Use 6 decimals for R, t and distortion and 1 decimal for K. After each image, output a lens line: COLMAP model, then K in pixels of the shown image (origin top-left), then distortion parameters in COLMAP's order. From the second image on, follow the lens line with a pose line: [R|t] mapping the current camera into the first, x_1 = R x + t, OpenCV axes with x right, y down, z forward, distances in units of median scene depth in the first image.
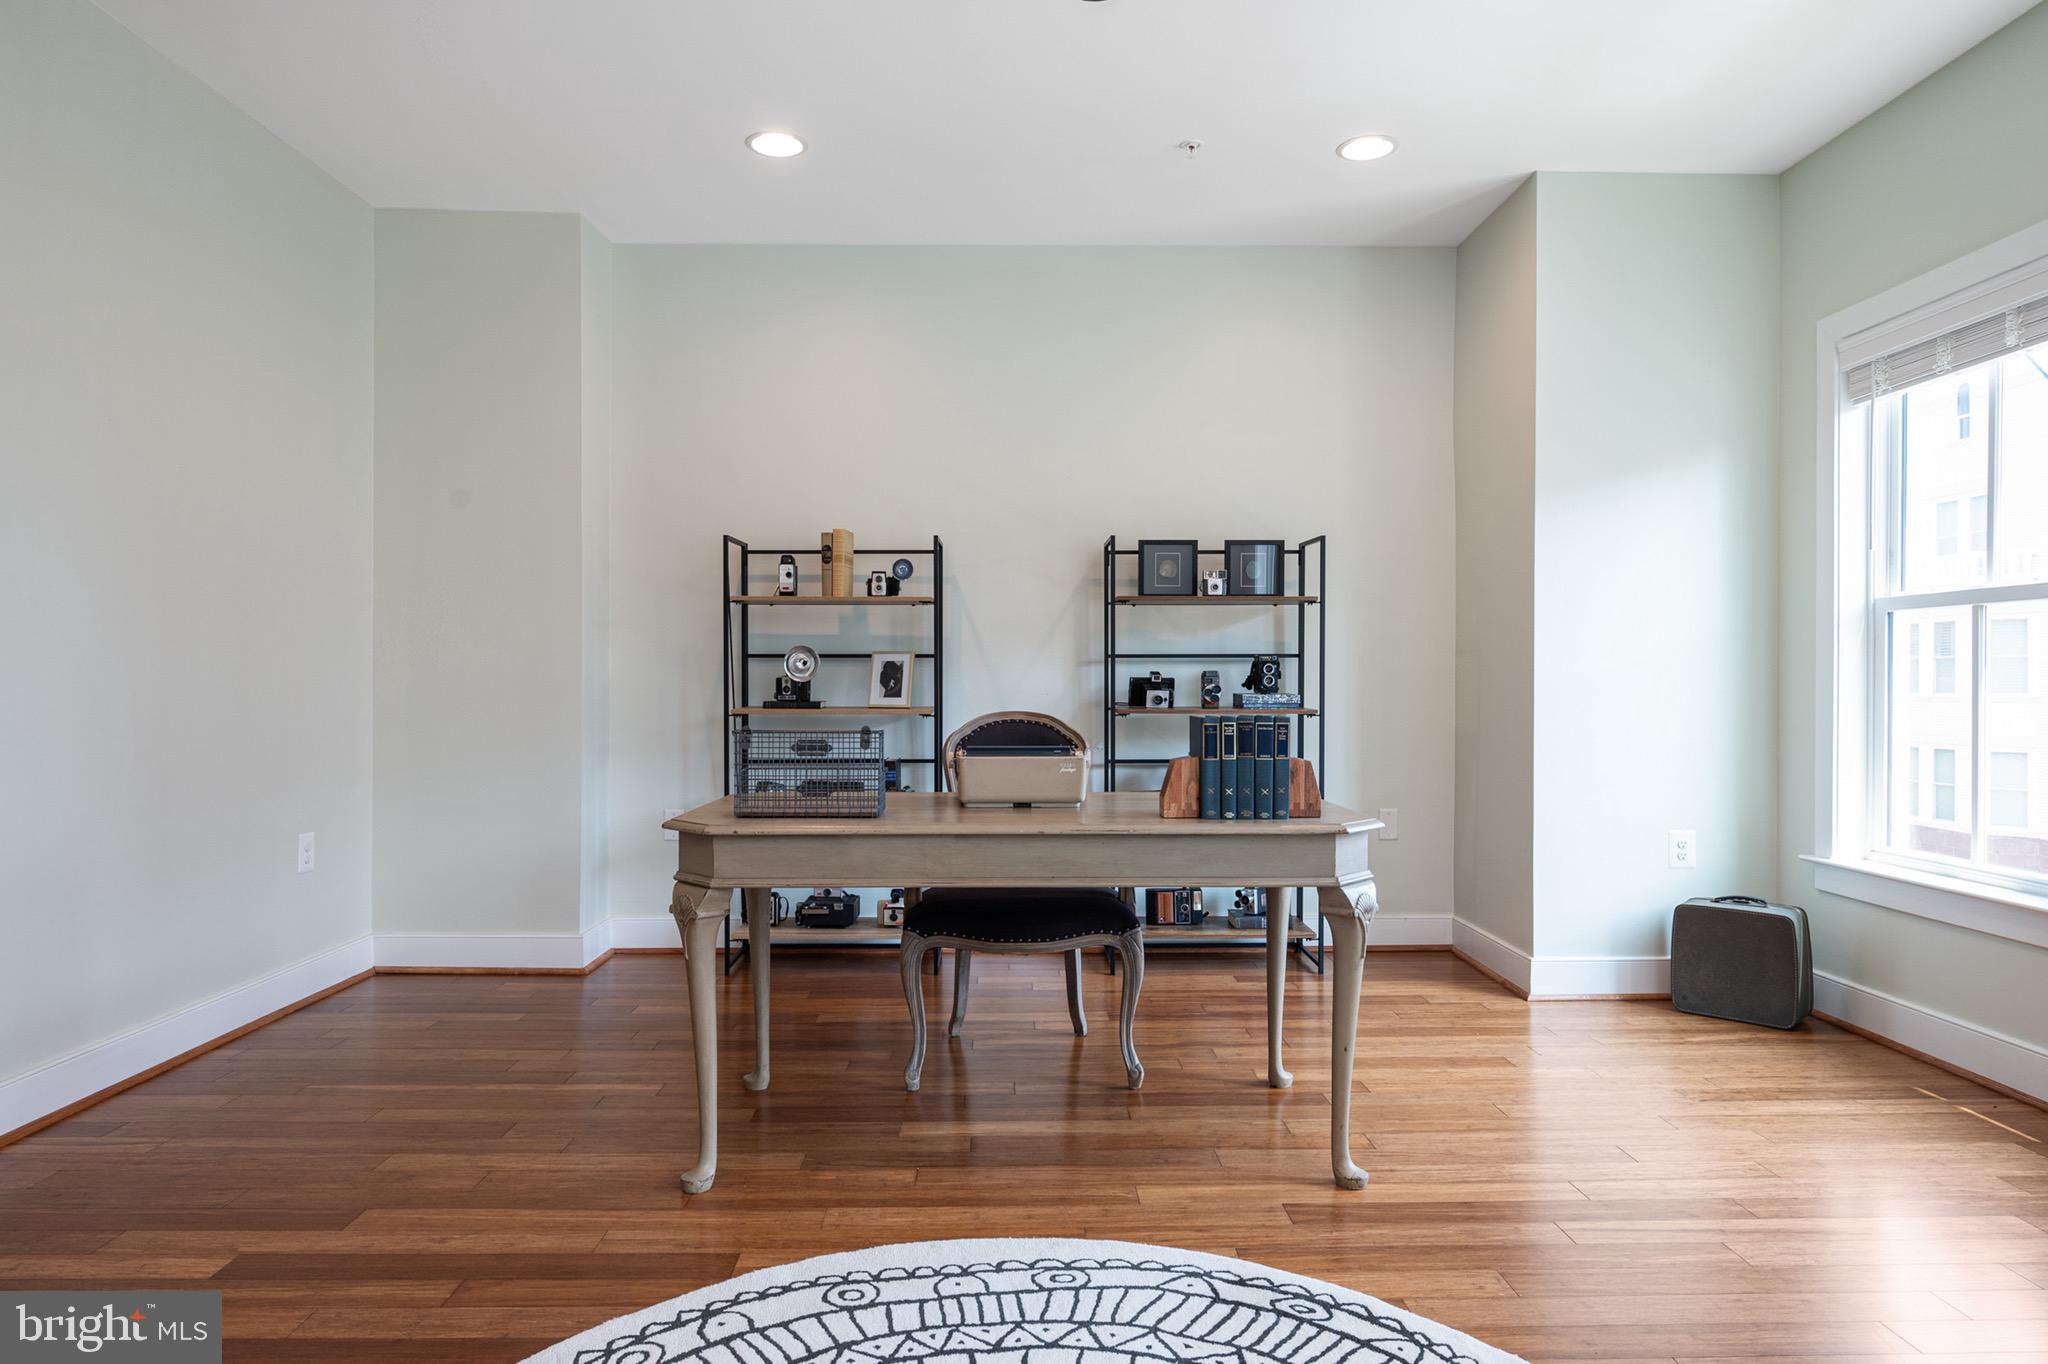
lens RADIAL K [[1226.2, 0, 1017.7], [0, 1226.2, 694.3], [0, 0, 1]] dist [0.000057, -0.001086]
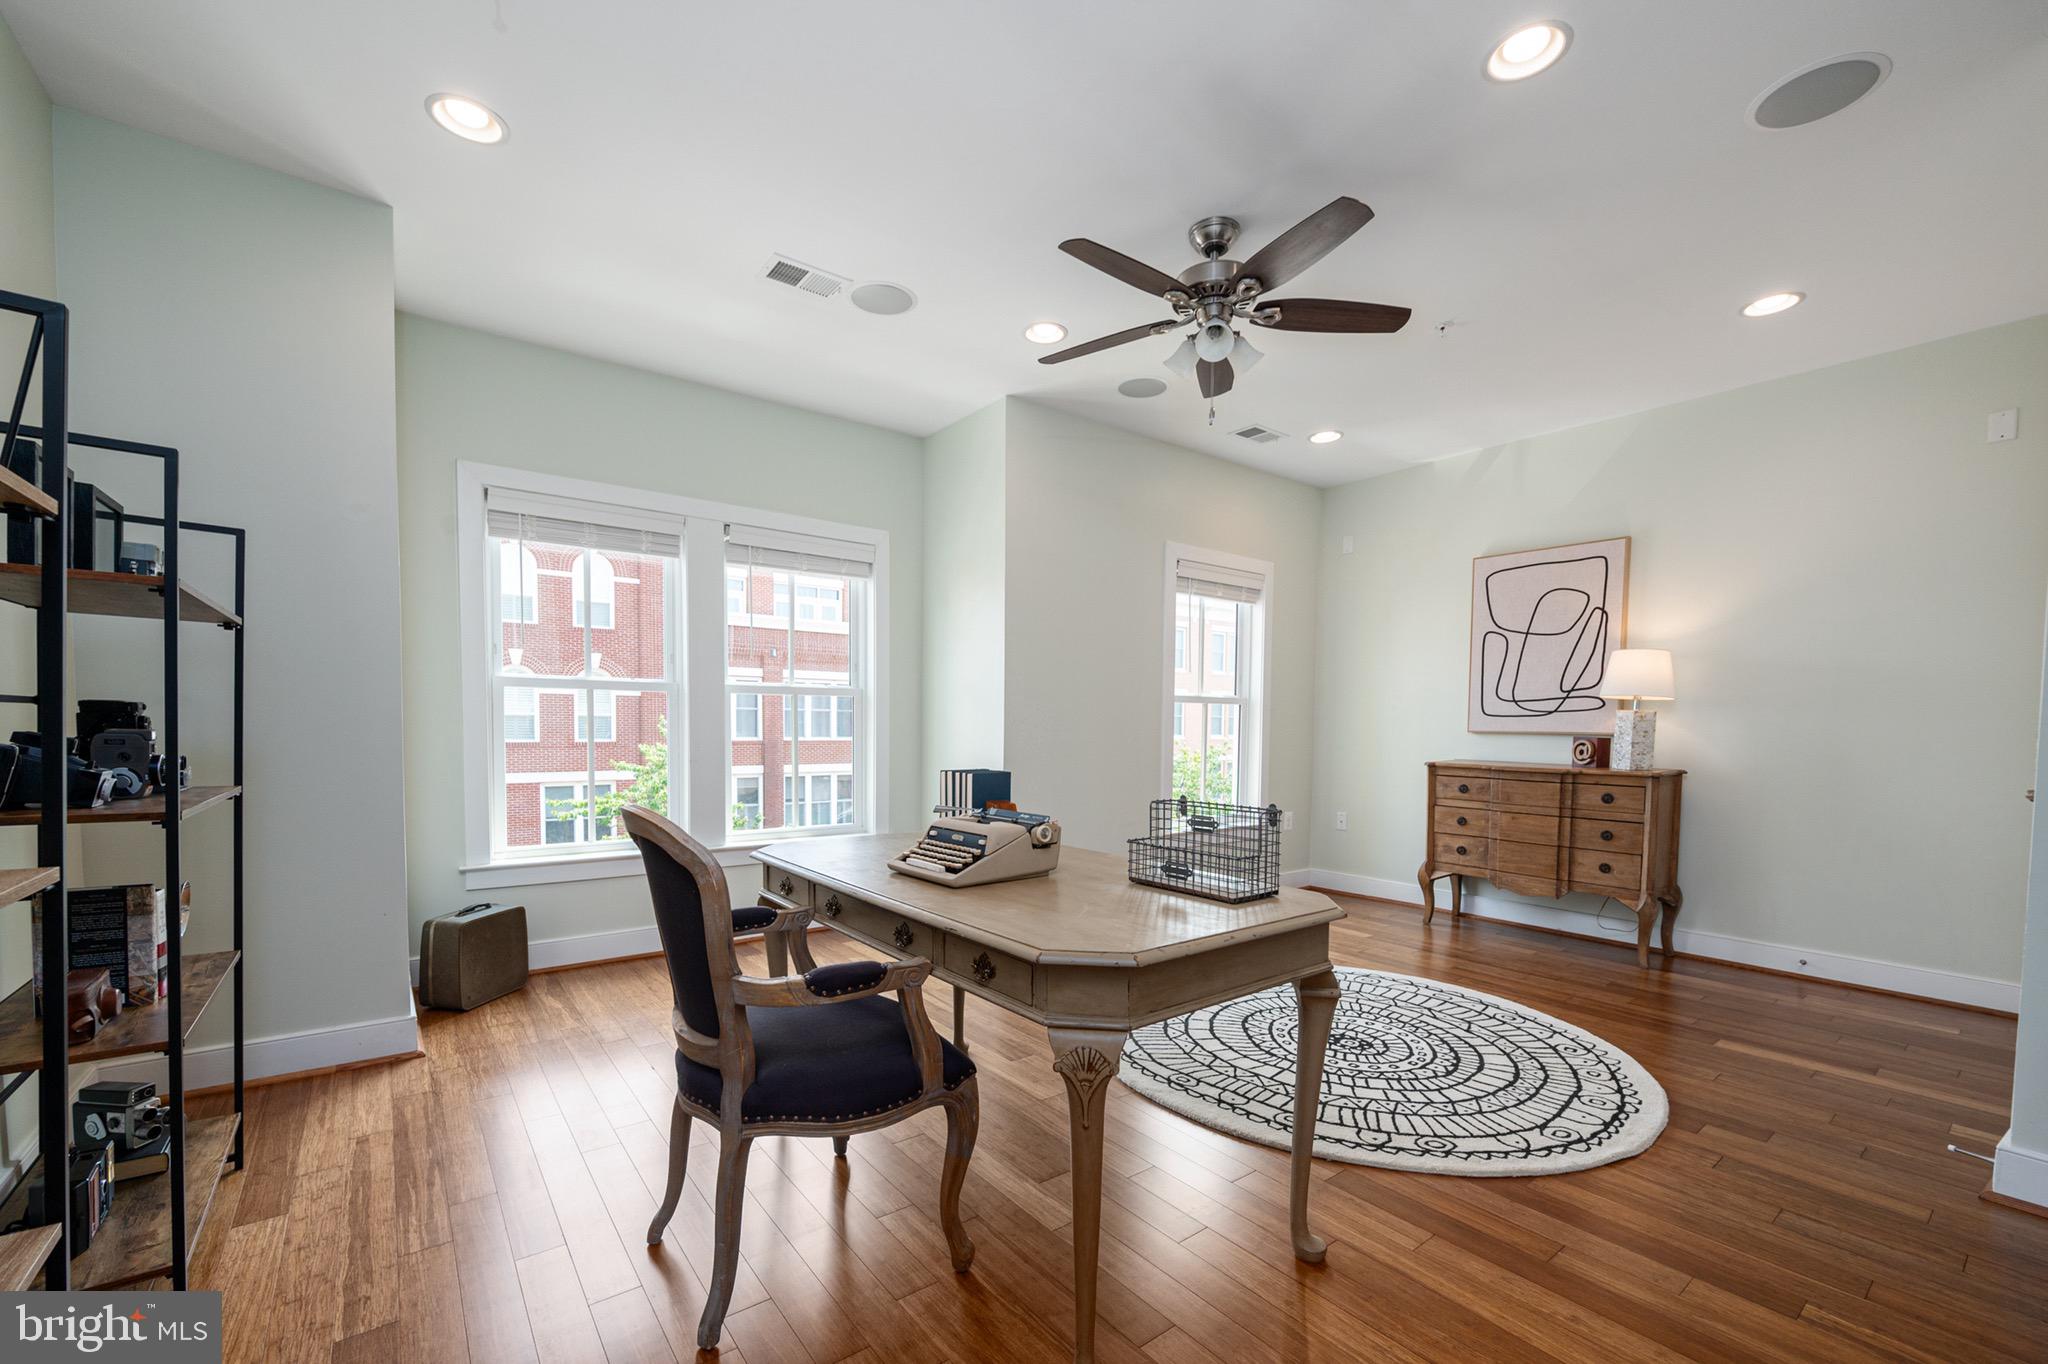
lens RADIAL K [[829.5, 0, 1044.6], [0, 829.5, 760.4], [0, 0, 1]] dist [-0.000499, -0.000109]
pose [[-0.603007, -0.036831, 0.796885, -0.446140], [0.000681, 0.998910, 0.046683, -0.025627], [-0.797736, 0.028693, -0.602324, 1.063043]]
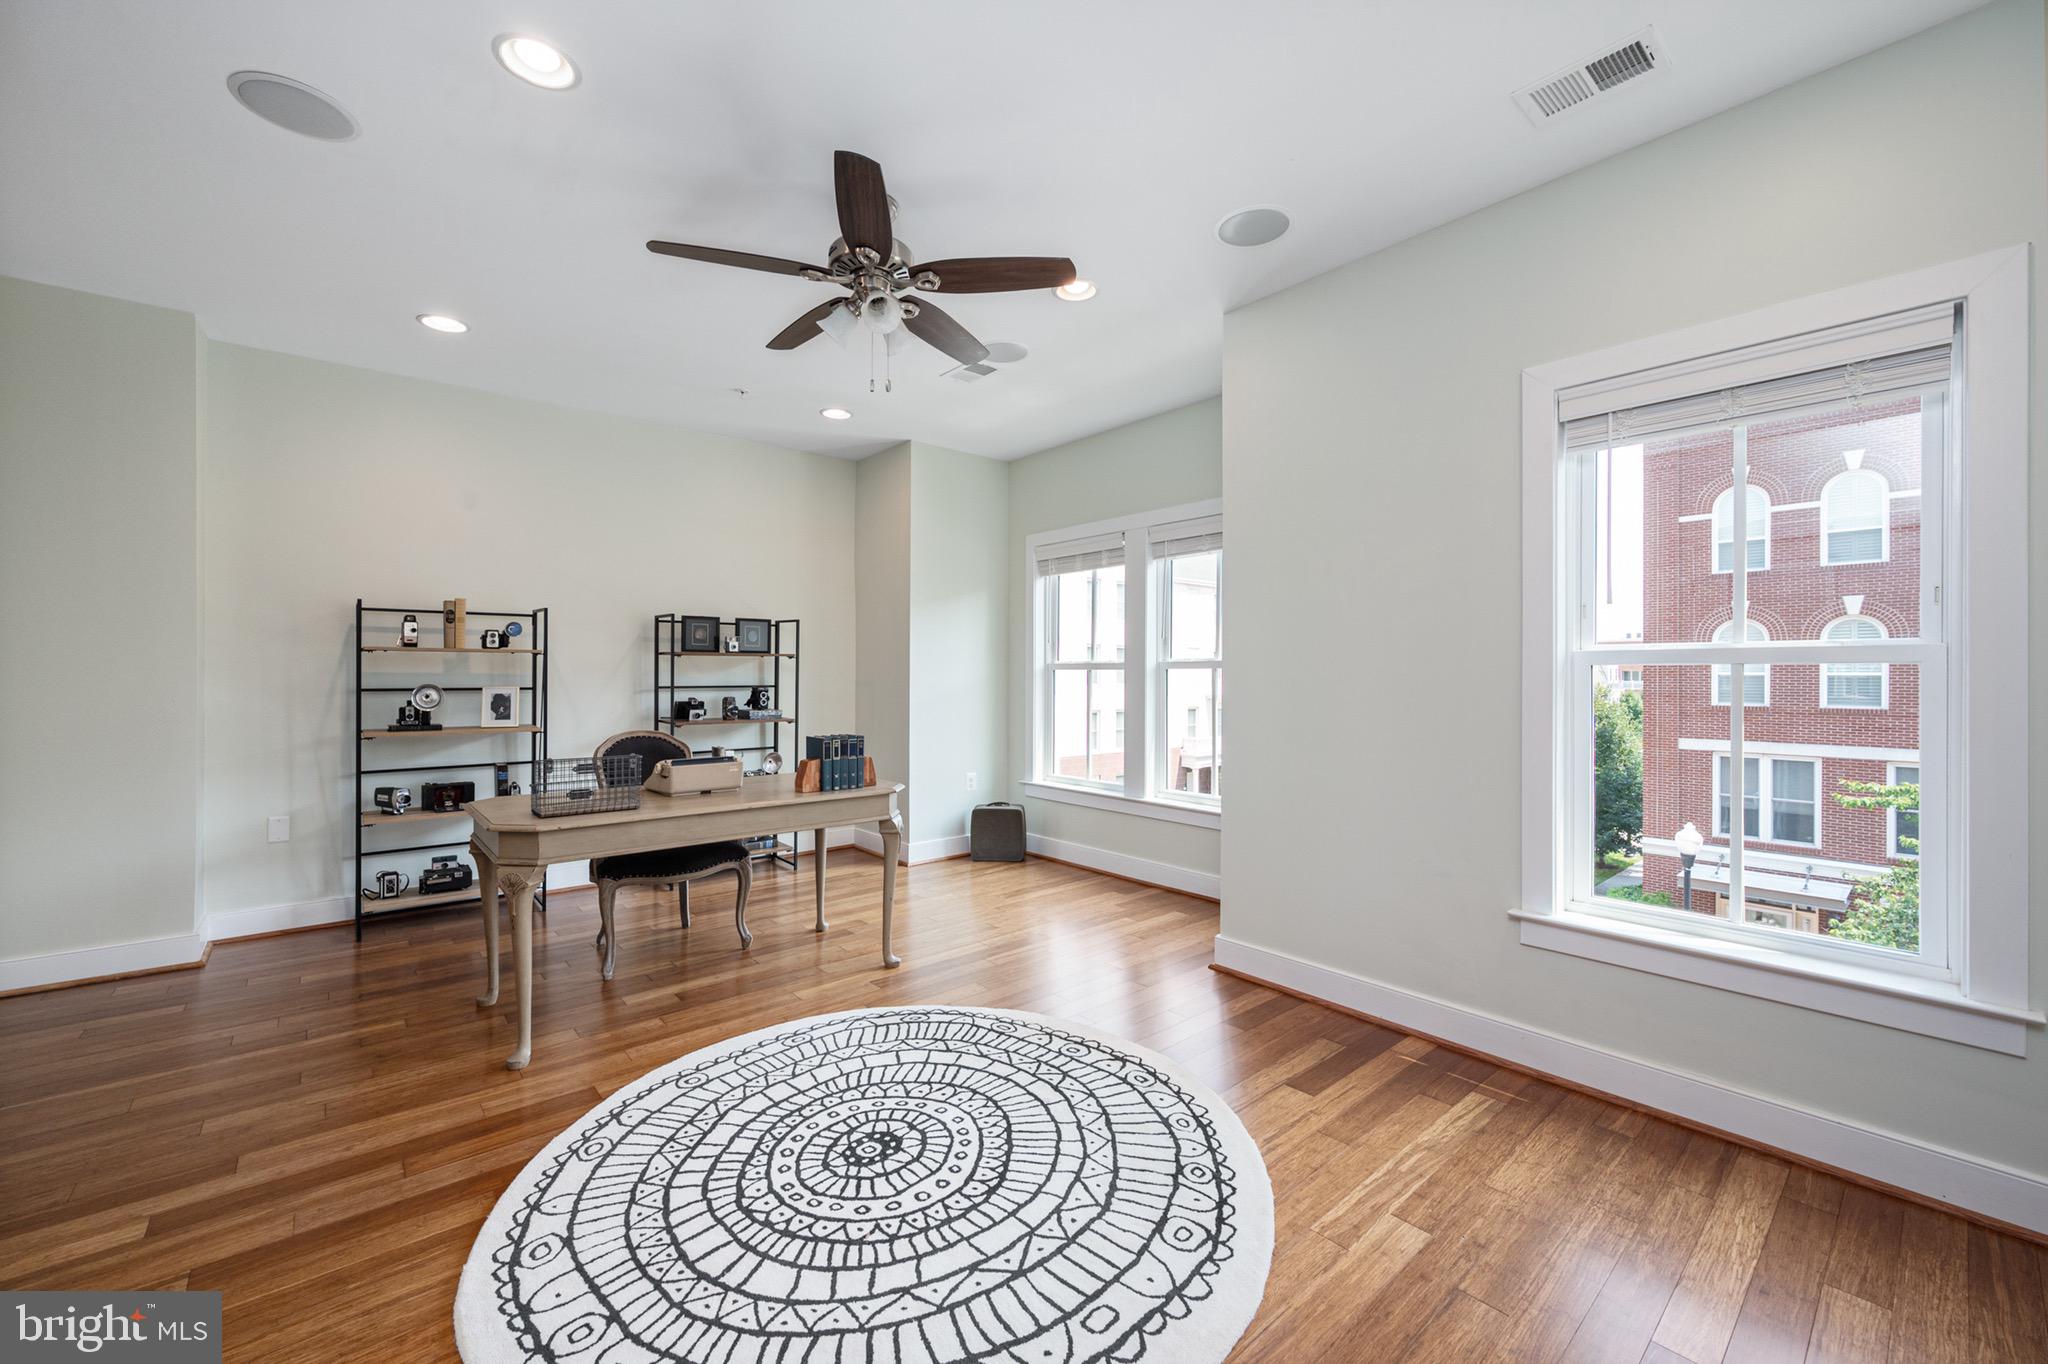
lens RADIAL K [[815.5, 0, 1024.0], [0, 815.5, 682.0], [0, 0, 1]] dist [0.000100, 0.000169]
pose [[0.768099, -0.004623, 0.640315, -0.286933], [0.004024, 0.999989, 0.002392, -0.047877], [-0.640319, 0.000739, 0.768109, -0.116709]]
